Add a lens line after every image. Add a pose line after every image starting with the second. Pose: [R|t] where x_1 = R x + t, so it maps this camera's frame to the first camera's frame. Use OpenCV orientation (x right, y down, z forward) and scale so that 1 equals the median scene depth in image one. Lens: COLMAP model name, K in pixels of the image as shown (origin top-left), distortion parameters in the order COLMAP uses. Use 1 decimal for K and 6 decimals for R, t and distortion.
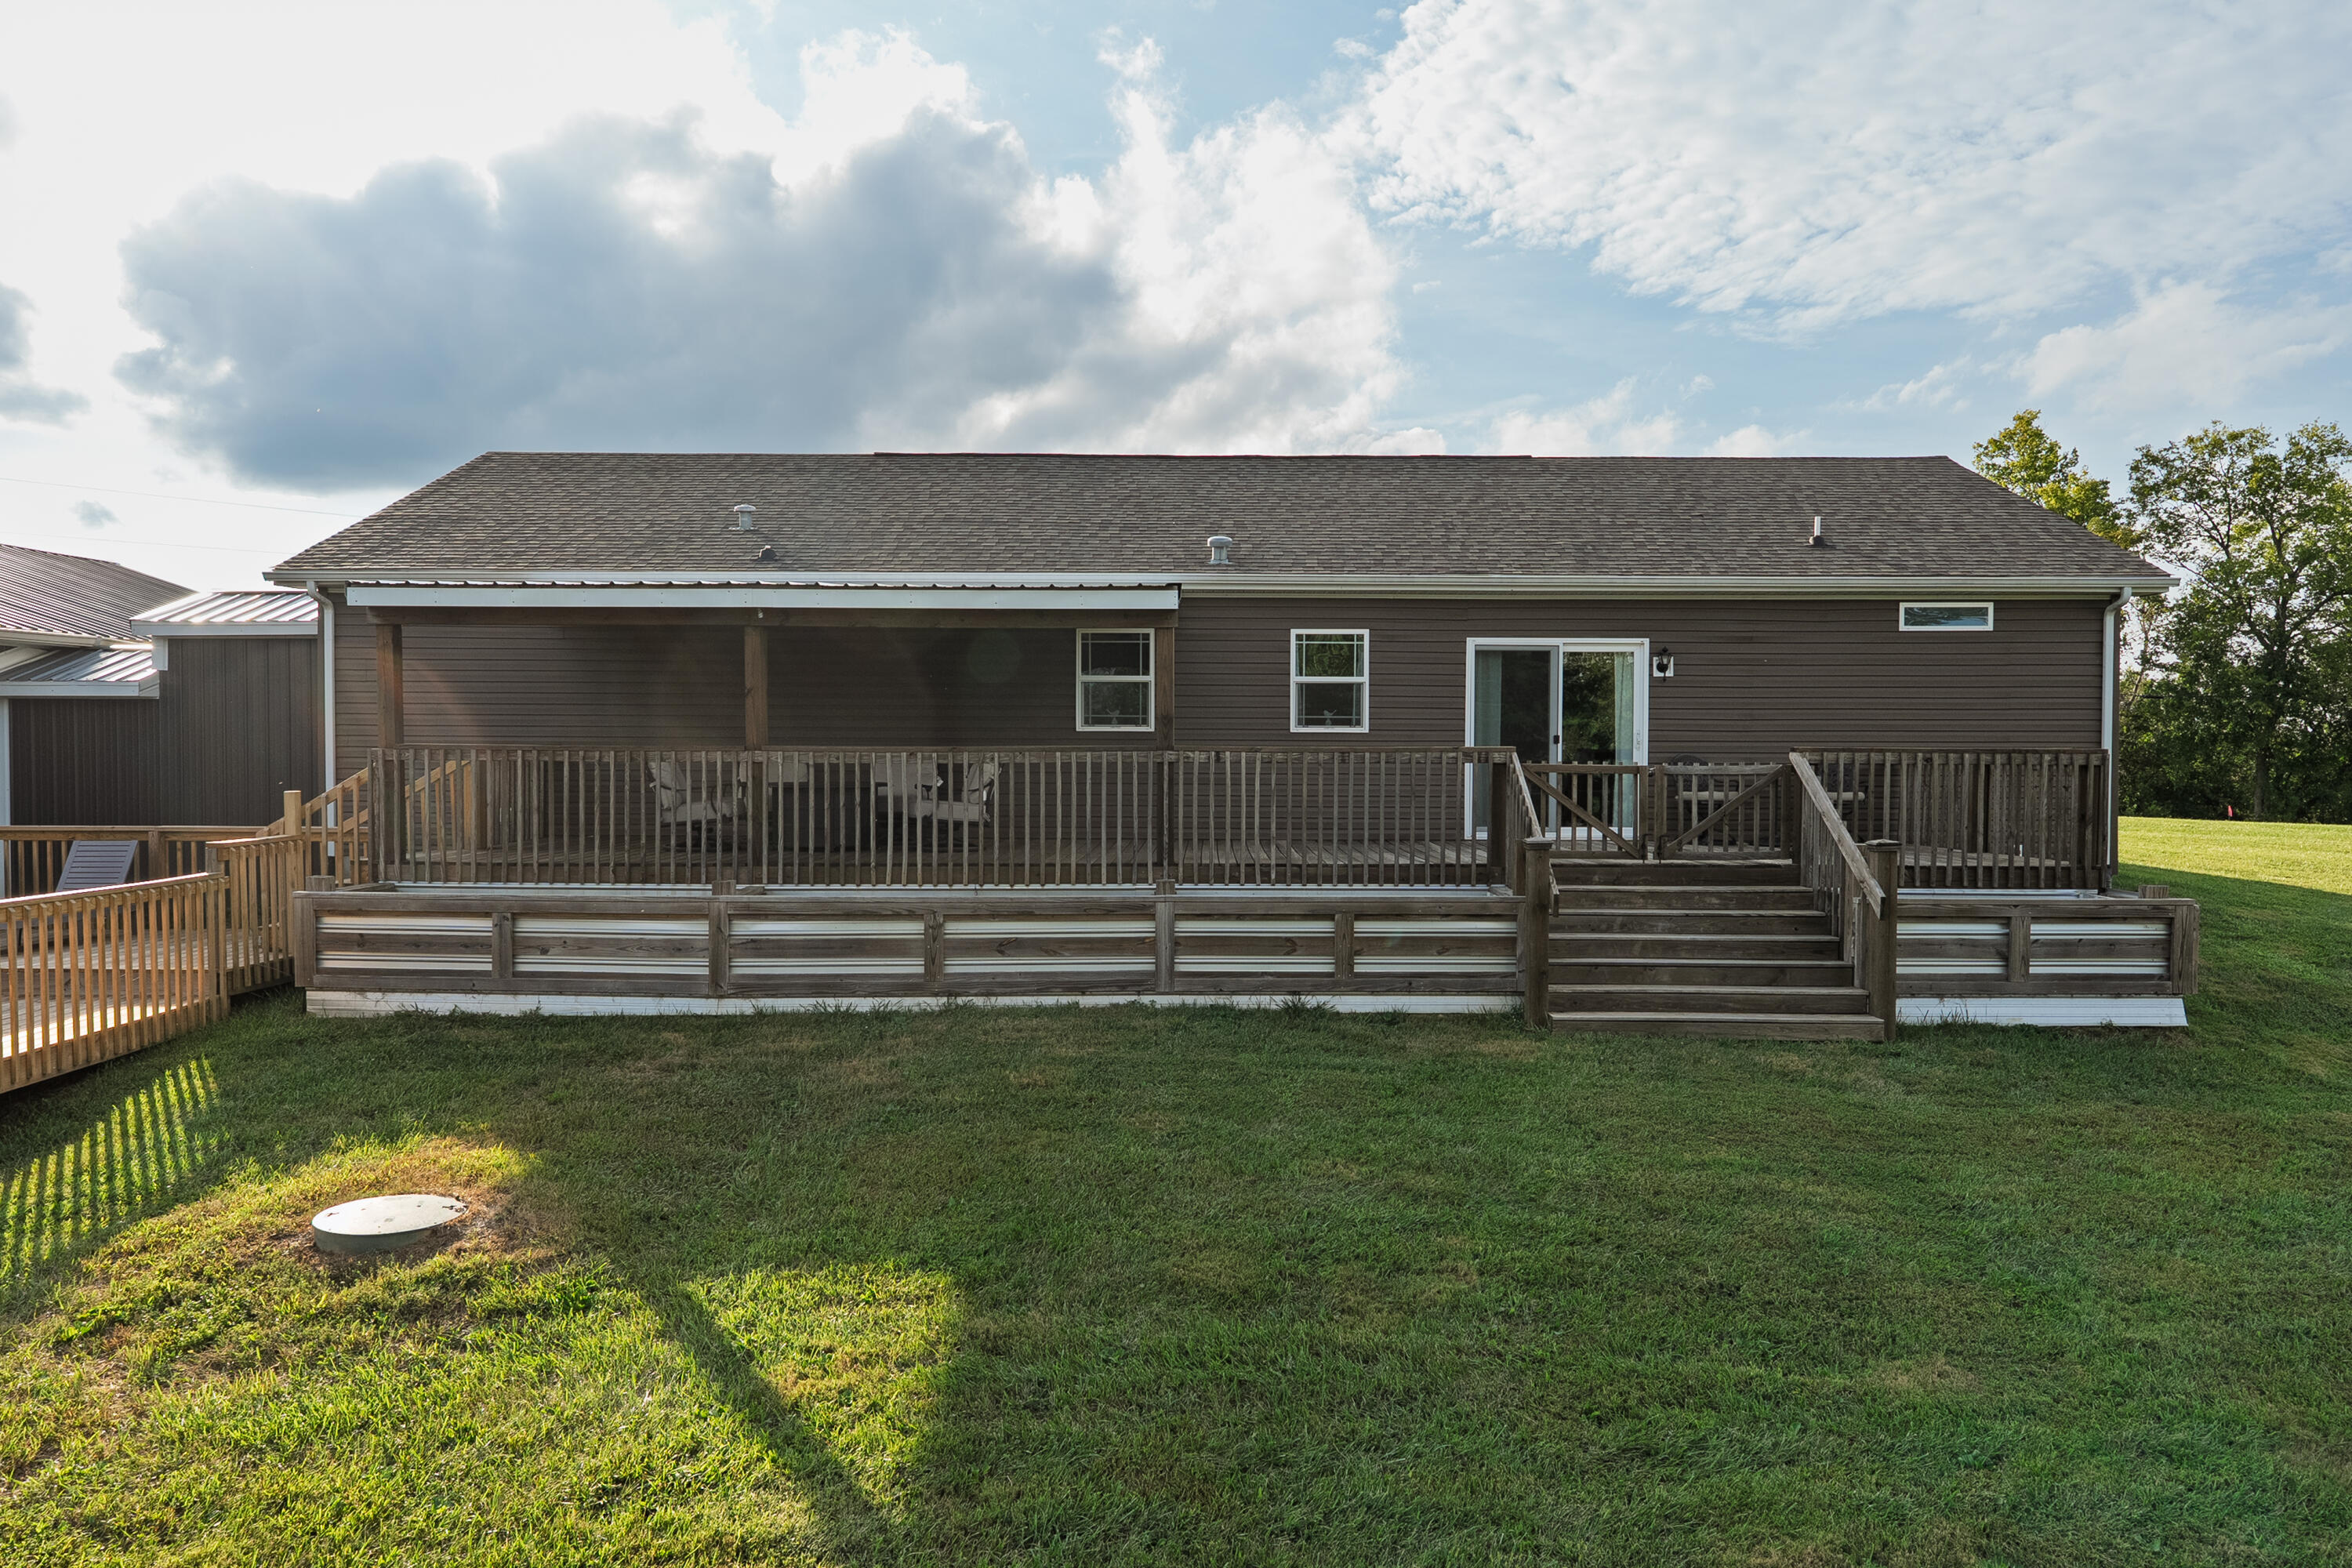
lens RADIAL K [[1501.6, 0, 1176.0], [0, 1501.6, 784.0], [0, 0, 1]] dist [0.023930, 0.000177]
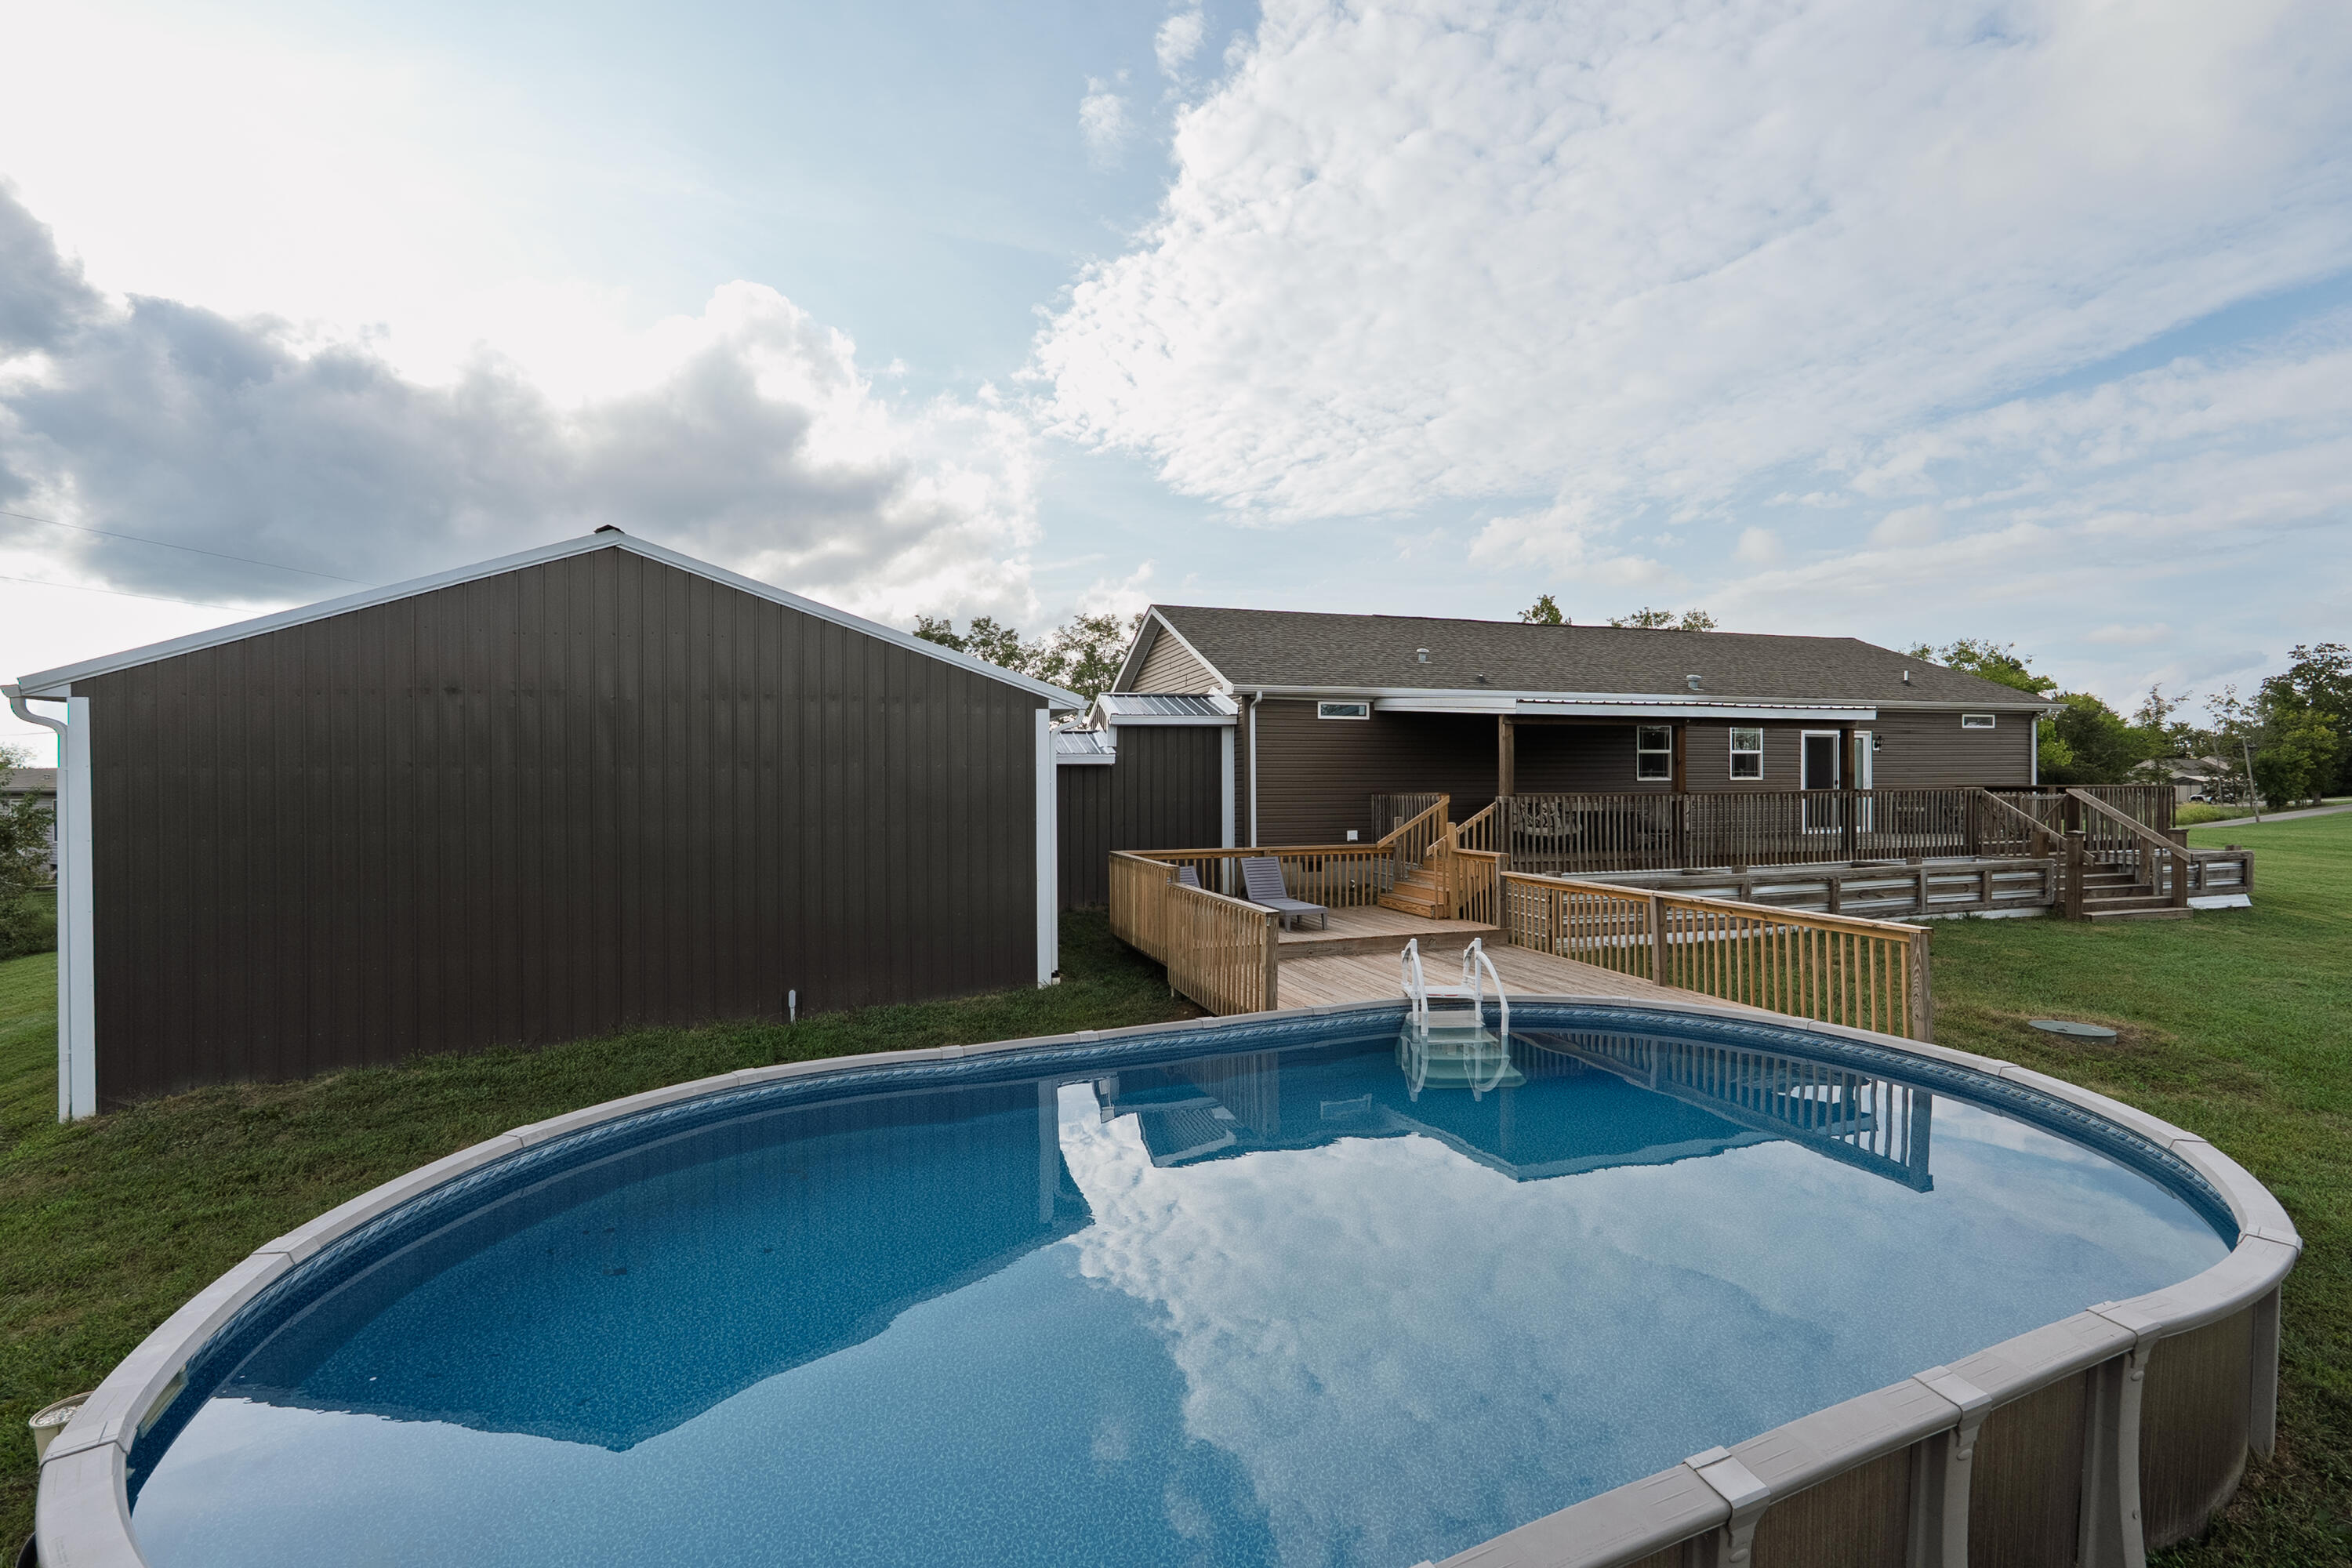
lens RADIAL K [[1069.6, 0, 1176.9], [0, 1069.6, 832.5], [0, 0, 1]] dist [-0.000650, 0.000502]
pose [[0.954820, -0.028089, 0.295855, -1.000936], [0.026914, 0.999605, 0.008045, -0.003502], [-0.295964, 0.000281, 0.955199, -0.030850]]
